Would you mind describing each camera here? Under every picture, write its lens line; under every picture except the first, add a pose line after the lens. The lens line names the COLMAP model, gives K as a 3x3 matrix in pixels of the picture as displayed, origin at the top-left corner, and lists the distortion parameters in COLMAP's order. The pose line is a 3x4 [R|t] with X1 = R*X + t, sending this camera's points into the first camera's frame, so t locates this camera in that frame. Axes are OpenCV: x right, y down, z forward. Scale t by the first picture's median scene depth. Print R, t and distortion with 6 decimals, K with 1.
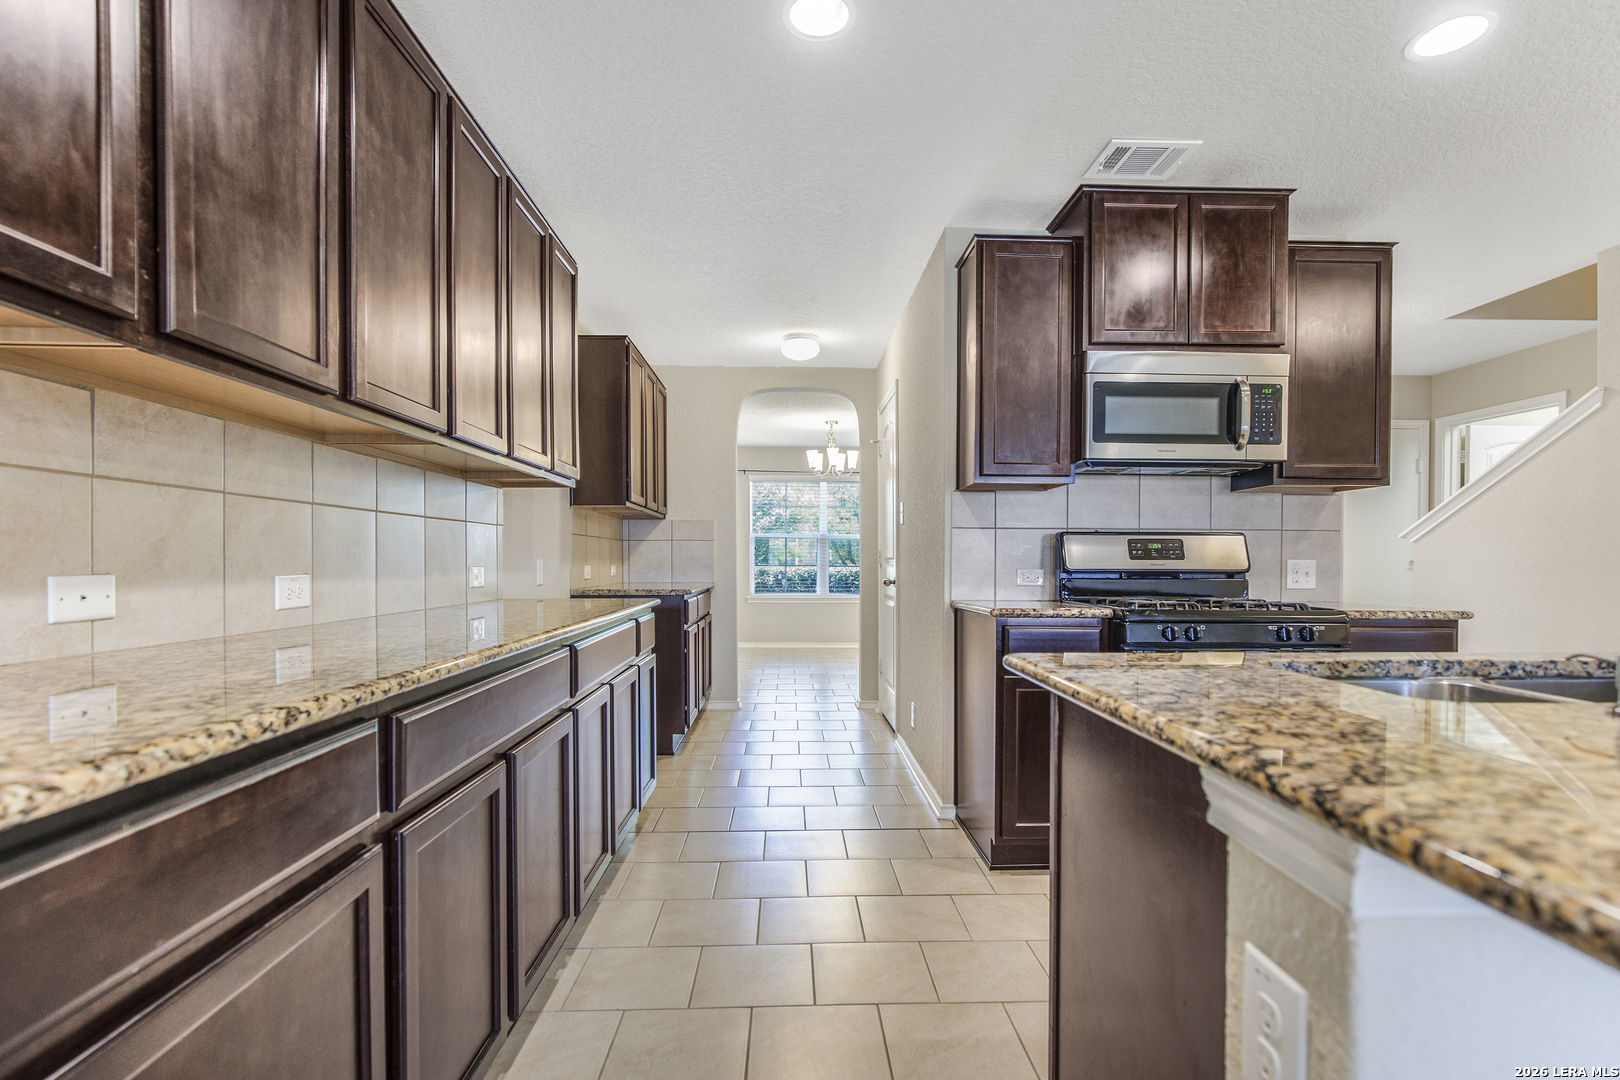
lens RADIAL K [[775.6, 0, 814.6], [0, 775.6, 568.5], [0, 0, 1]] dist [-0.002376, 0.000952]
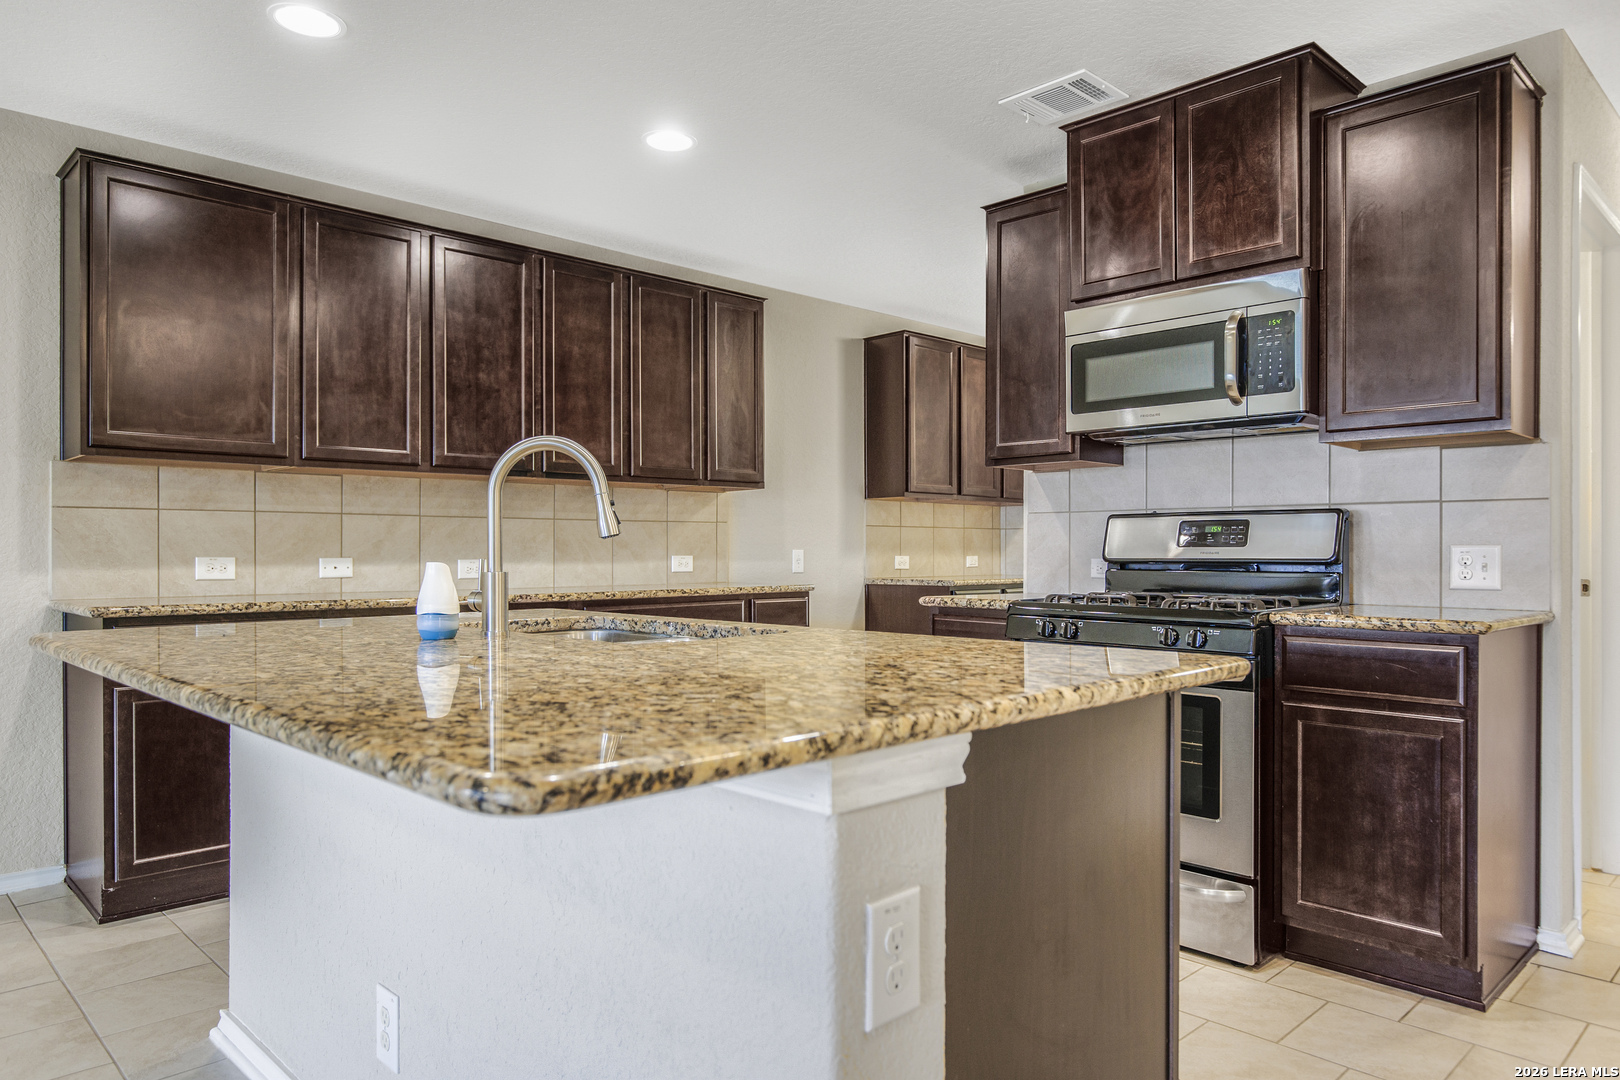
lens RADIAL K [[1060.3, 0, 817.3], [0, 1060.3, 544.6], [0, 0, 1]] dist [-0.002695, -0.001651]
pose [[0.671876, -0.008016, -0.740620, 1.047905], [-0.004036, 0.999887, -0.014484, 0.003870], [0.740652, 0.012721, 0.671768, -0.019089]]
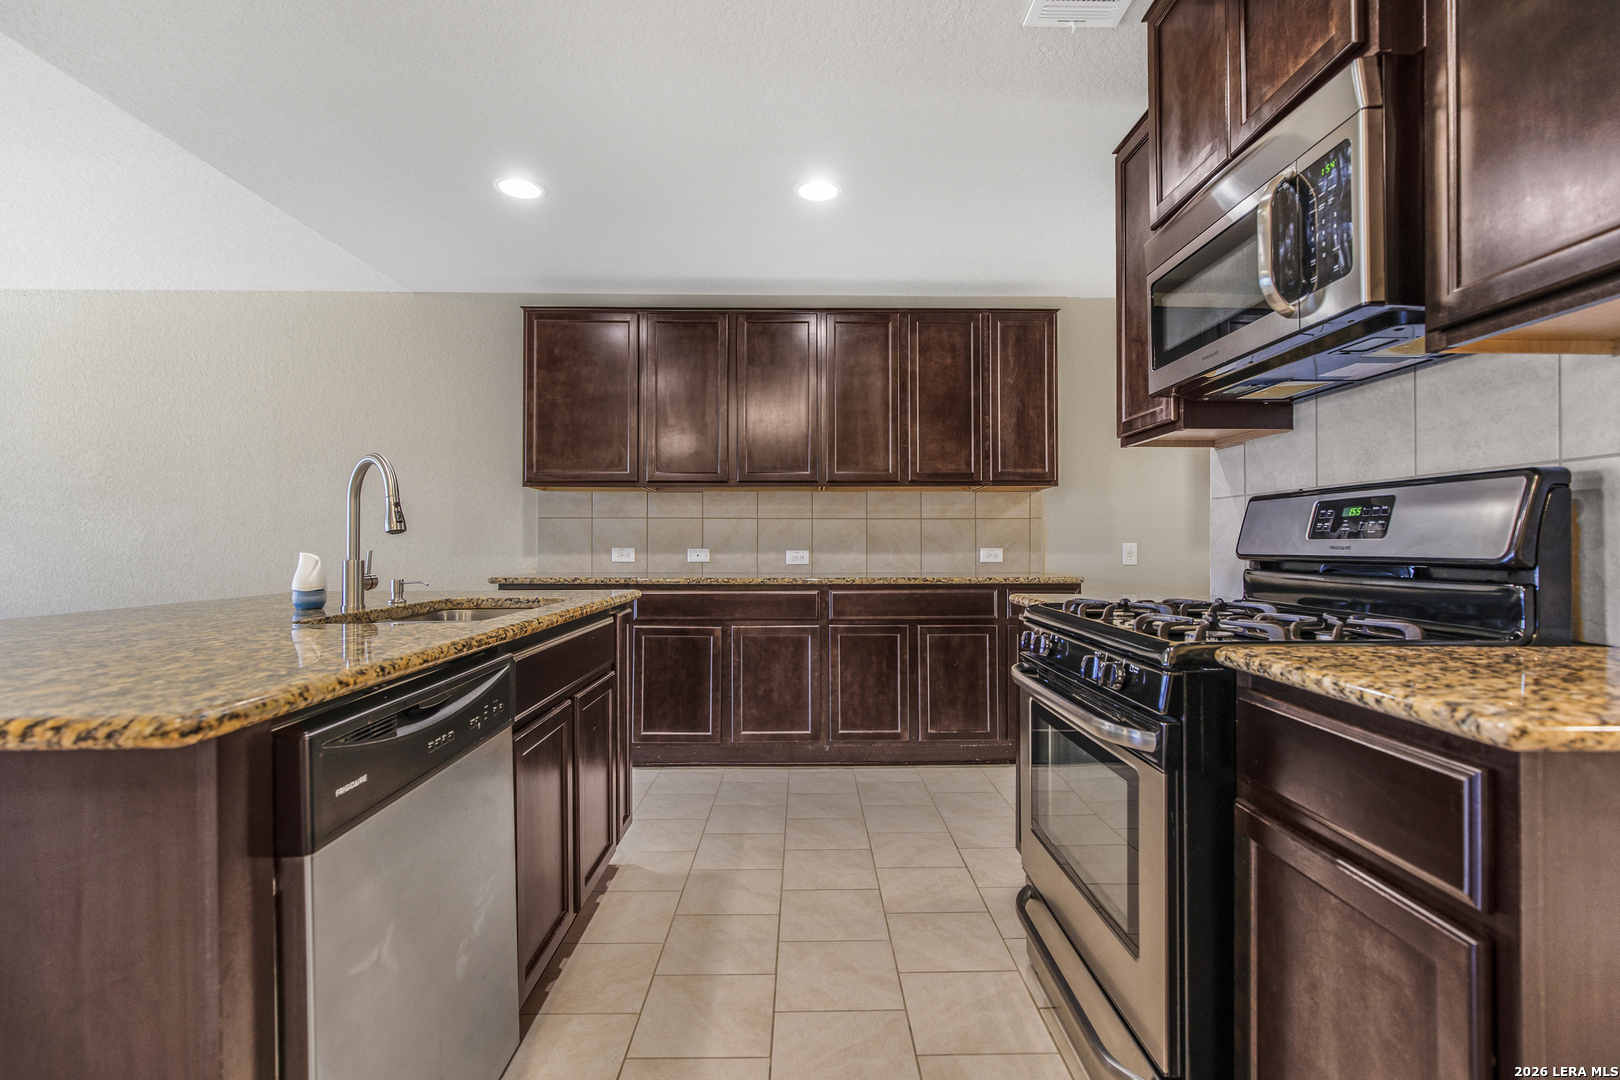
lens RADIAL K [[751.7, 0, 812.5], [0, 751.7, 538.9], [0, 0, 1]] dist [-0.017801, 0.001336]
pose [[-0.019883, -0.009997, -0.999752, 1.026535], [-0.009565, 0.999906, -0.009809, -0.002917], [0.999757, 0.009368, -0.019977, 0.705754]]
